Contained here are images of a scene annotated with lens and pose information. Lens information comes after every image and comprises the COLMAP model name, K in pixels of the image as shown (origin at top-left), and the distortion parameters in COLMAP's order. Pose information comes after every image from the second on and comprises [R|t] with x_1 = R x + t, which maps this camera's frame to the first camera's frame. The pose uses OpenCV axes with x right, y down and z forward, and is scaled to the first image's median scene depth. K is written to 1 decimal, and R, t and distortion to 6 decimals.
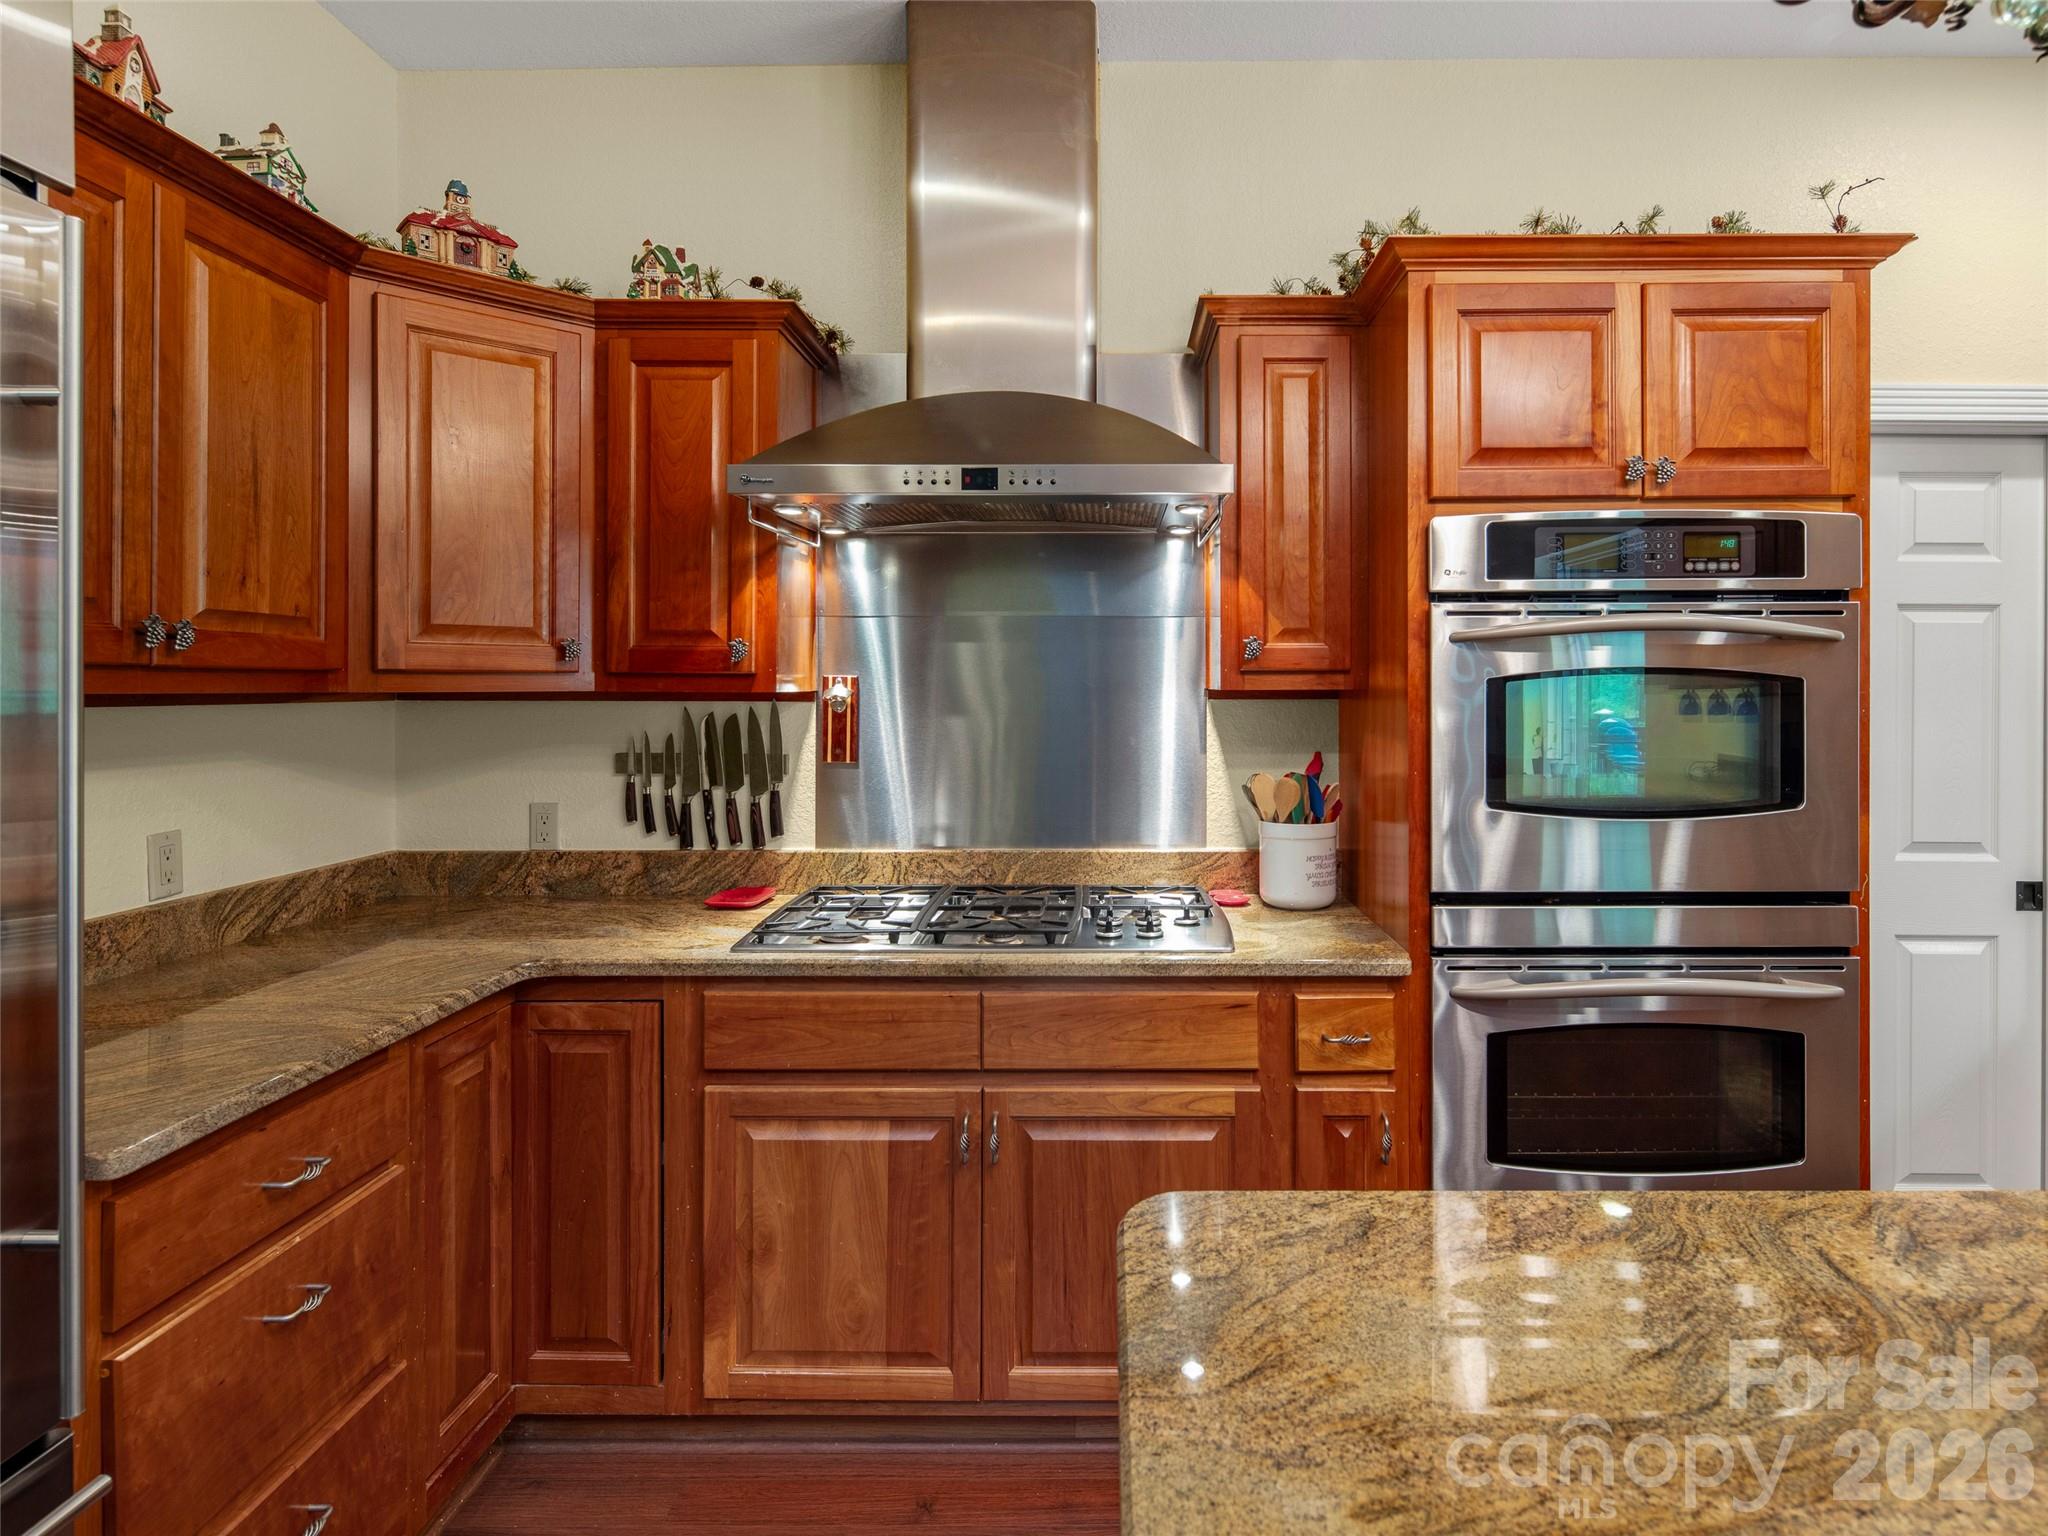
lens RADIAL K [[1124.2, 0, 1122.7], [0, 1124.2, 681.5], [0, 0, 1]] dist [0.009174, -0.006480]
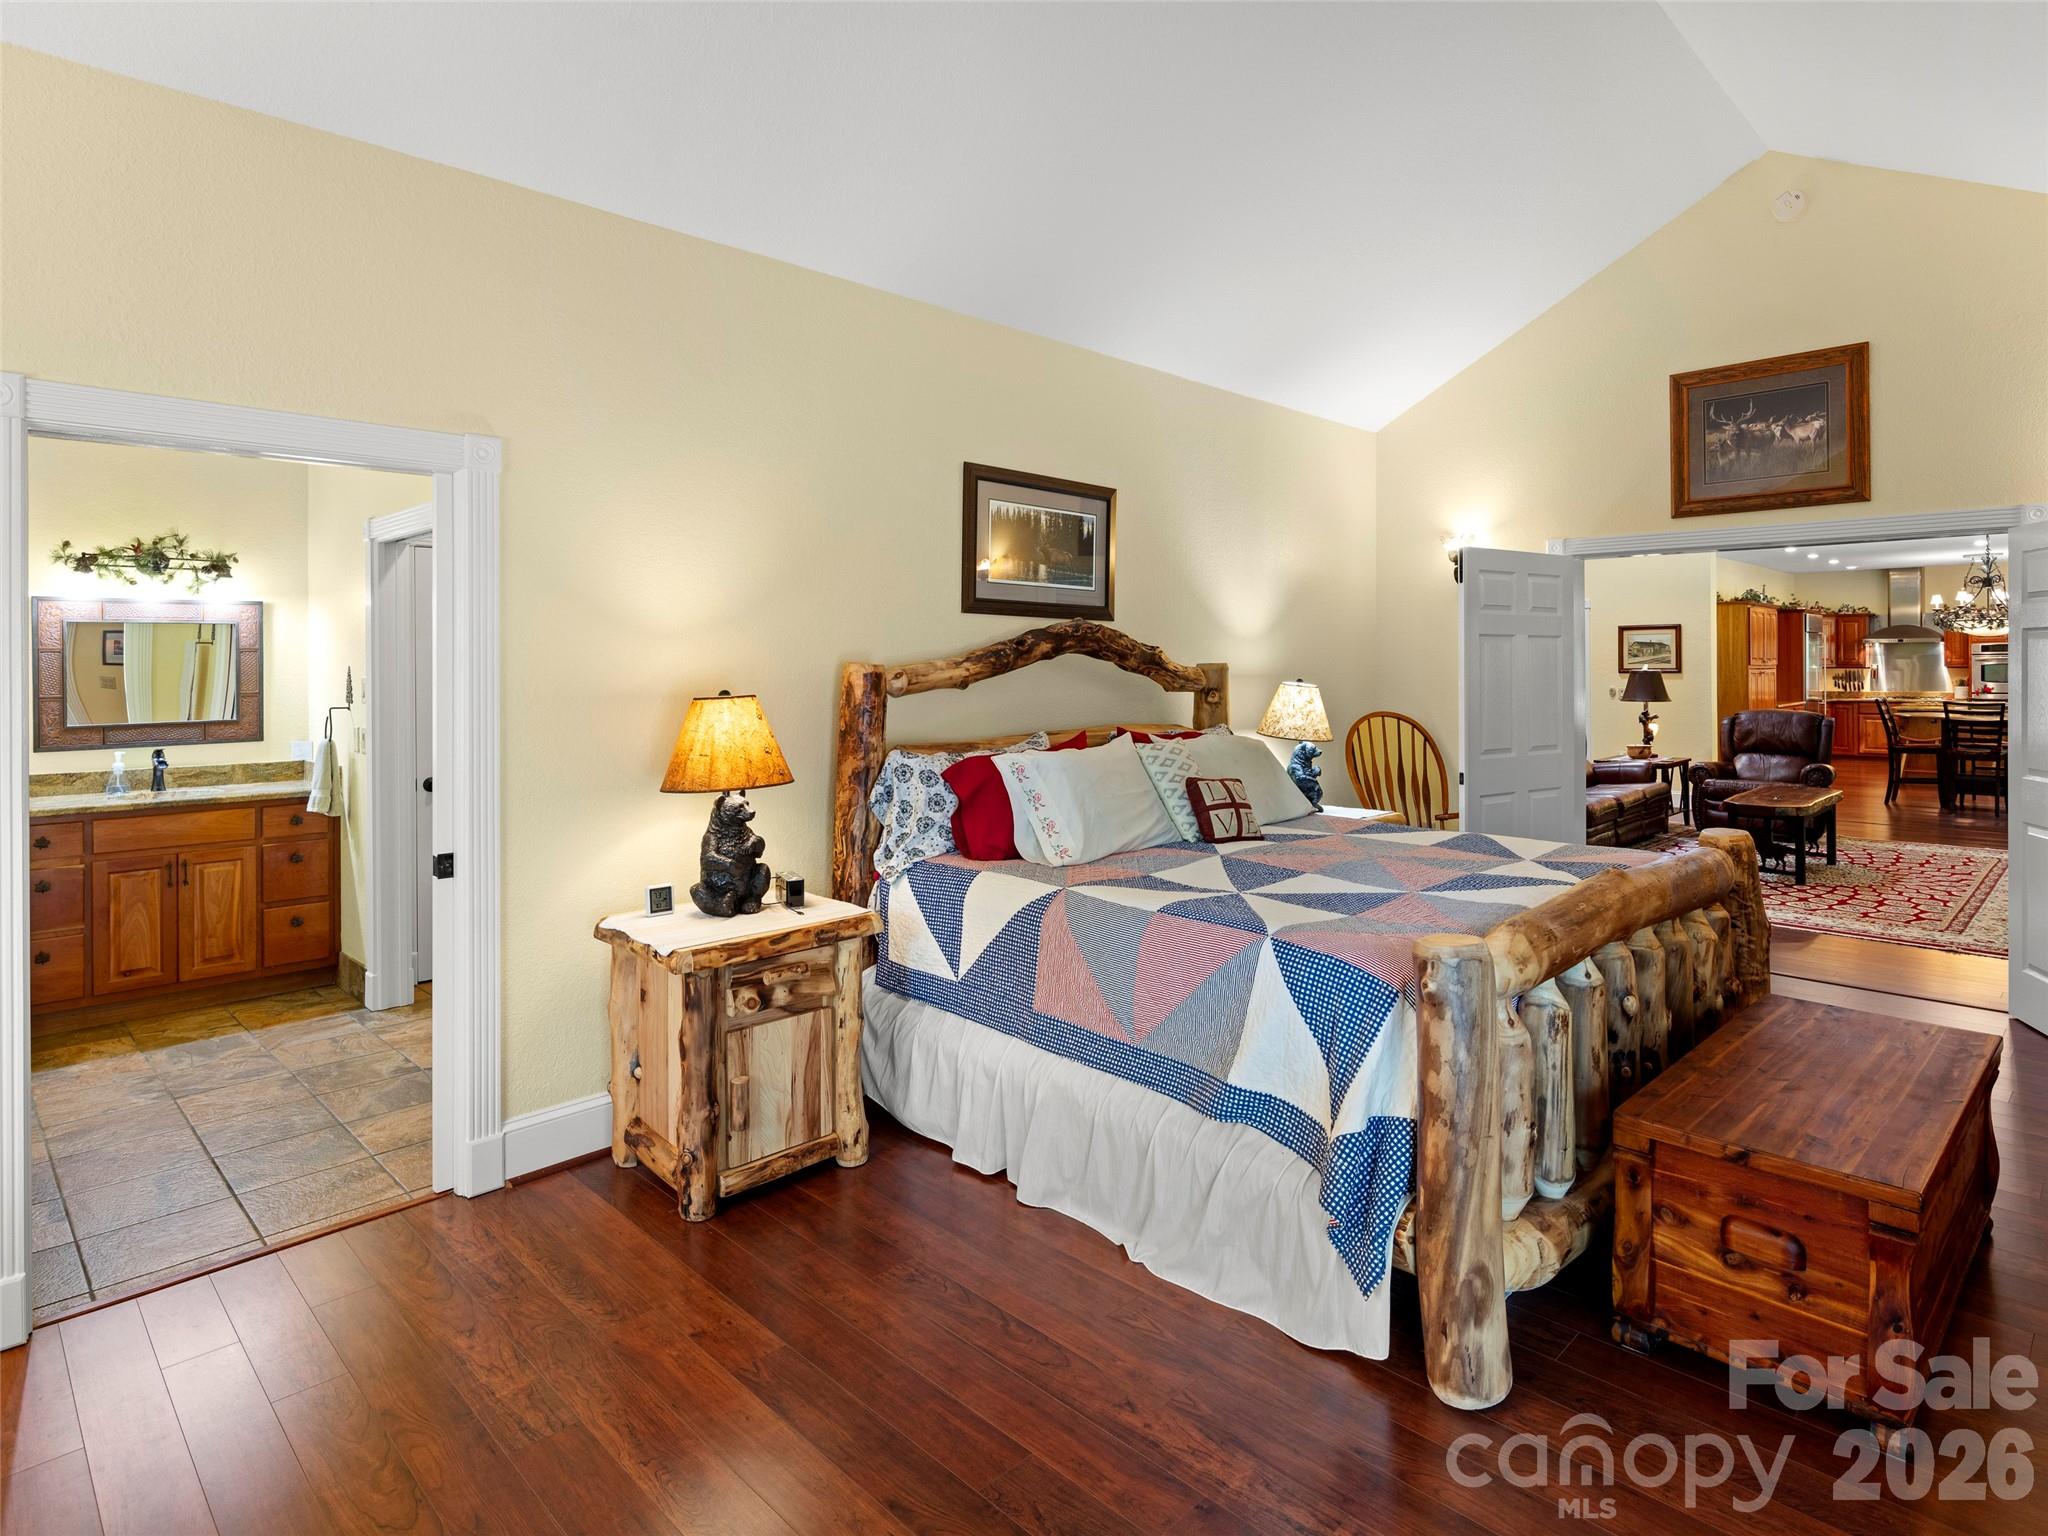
lens RADIAL K [[1124.2, 0, 1058.4], [0, 1124.2, 669.8], [0, 0, 1]] dist [0.009174, -0.006480]
pose [[0.710833, -0.003687, -0.703352, 1.250183], [0.011834, 0.999907, 0.006718, -0.094421], [0.703262, -0.013099, 0.710810, -8.869397]]
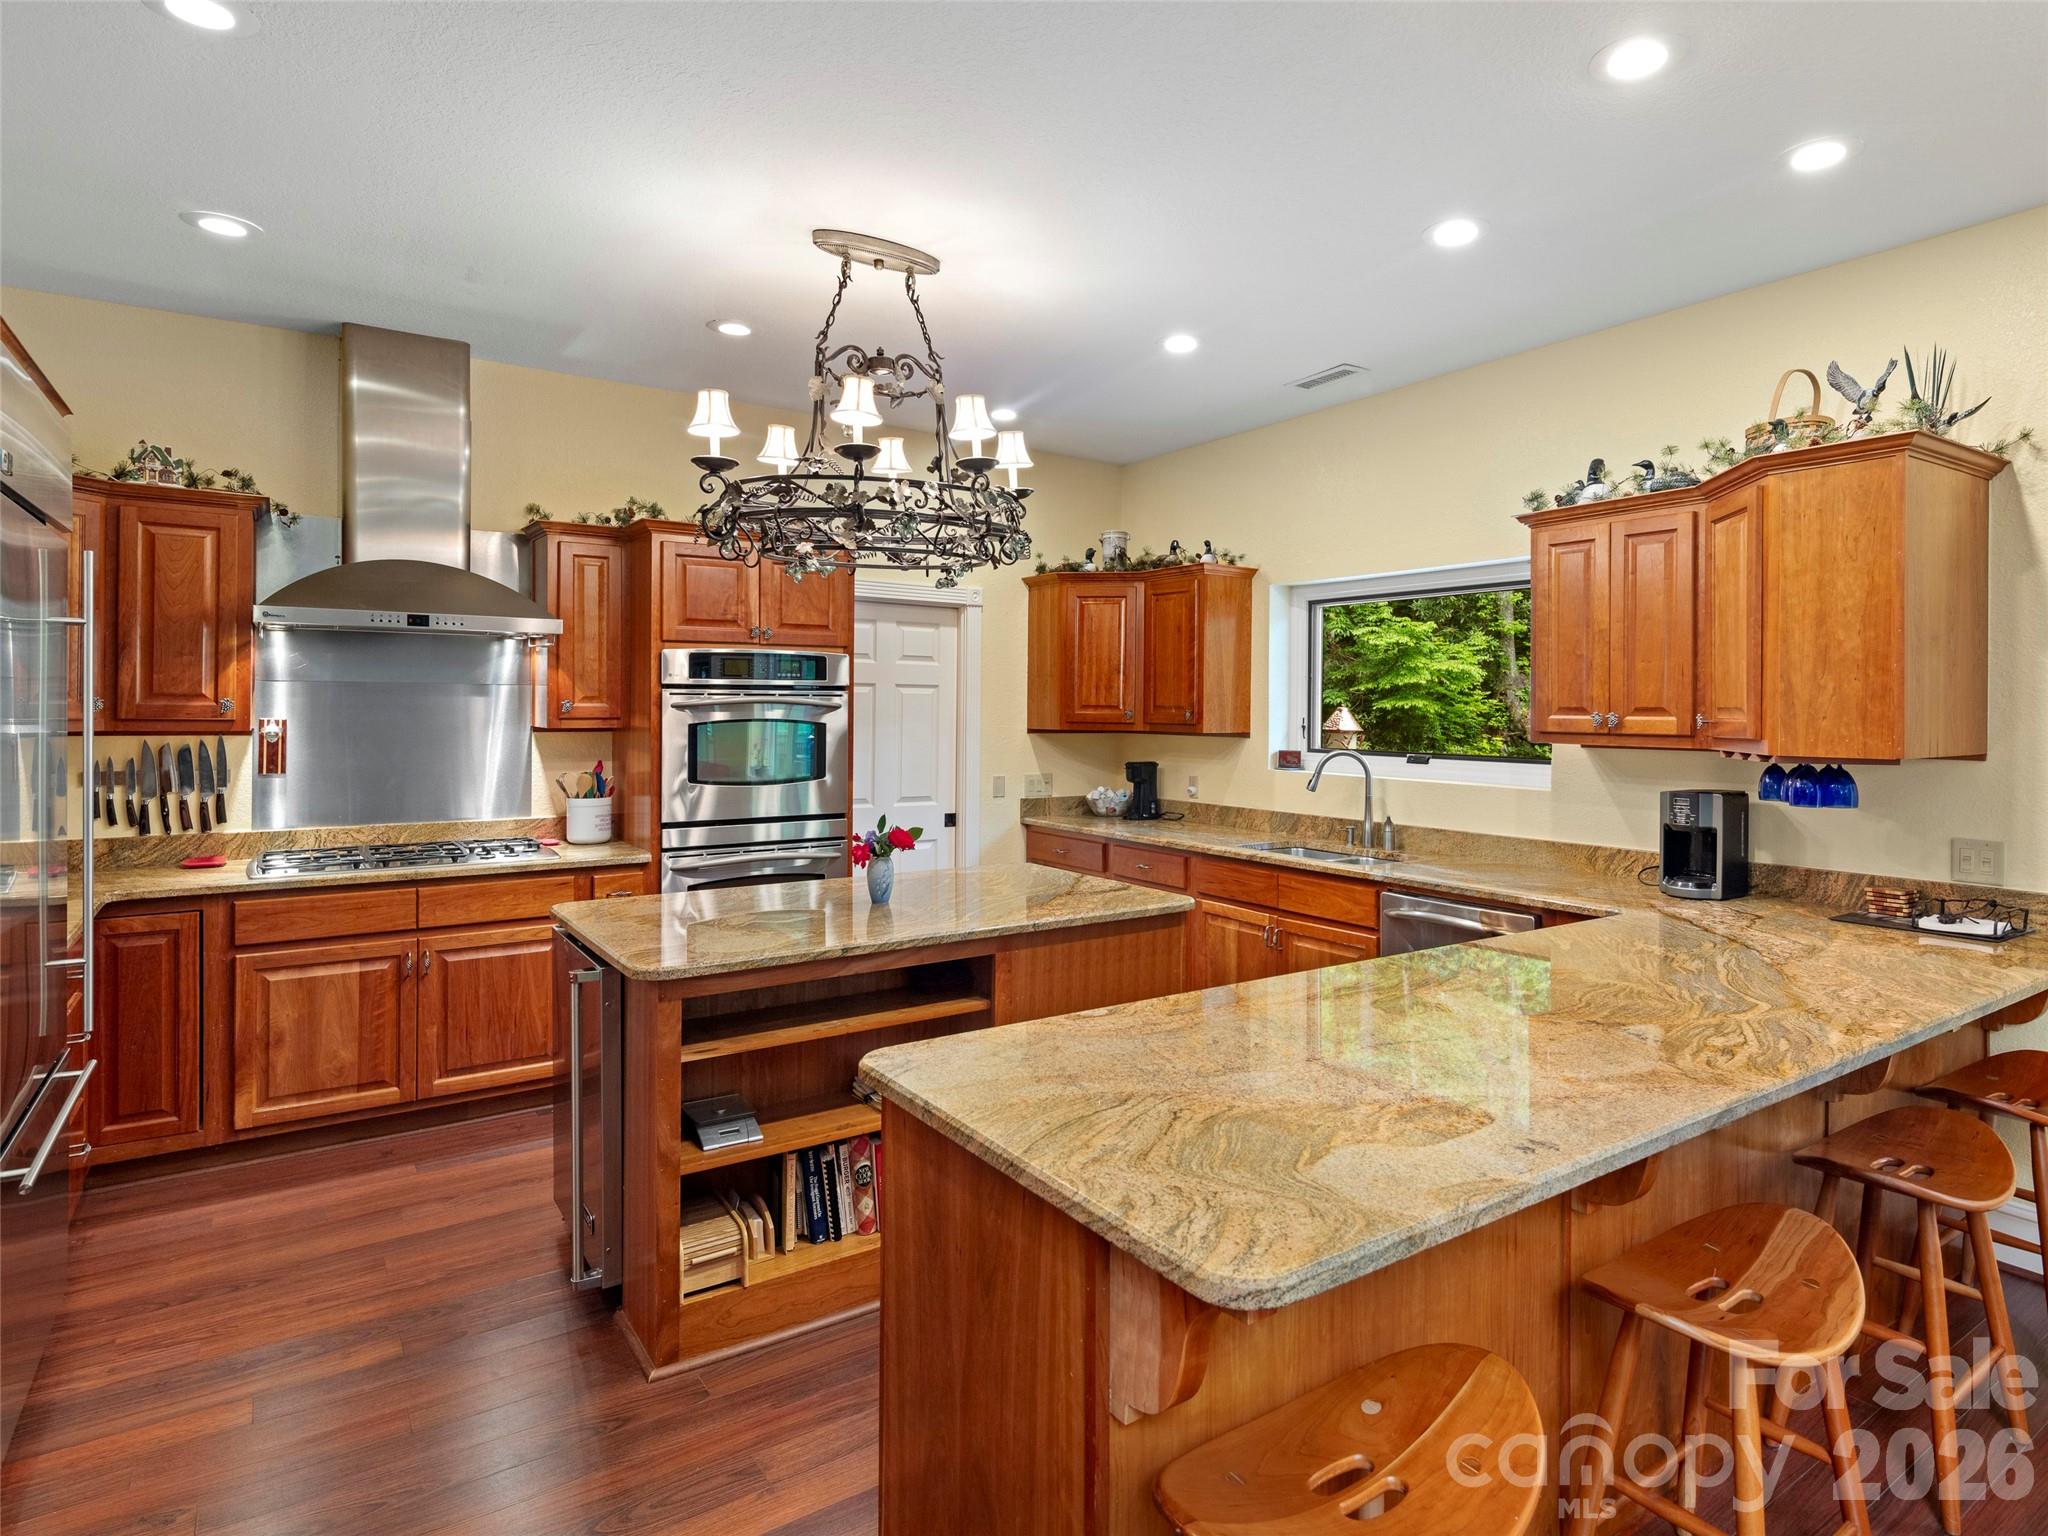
lens RADIAL K [[1124.2, 0, 1089.0], [0, 1124.2, 716.6], [0, 0, 1]] dist [0.009174, -0.006480]
pose [[0.817285, 0.001051, 0.576233, -0.292939], [-0.011054, 0.999843, 0.013854, -0.054518], [-0.576128, -0.017693, 0.817168, -1.204367]]
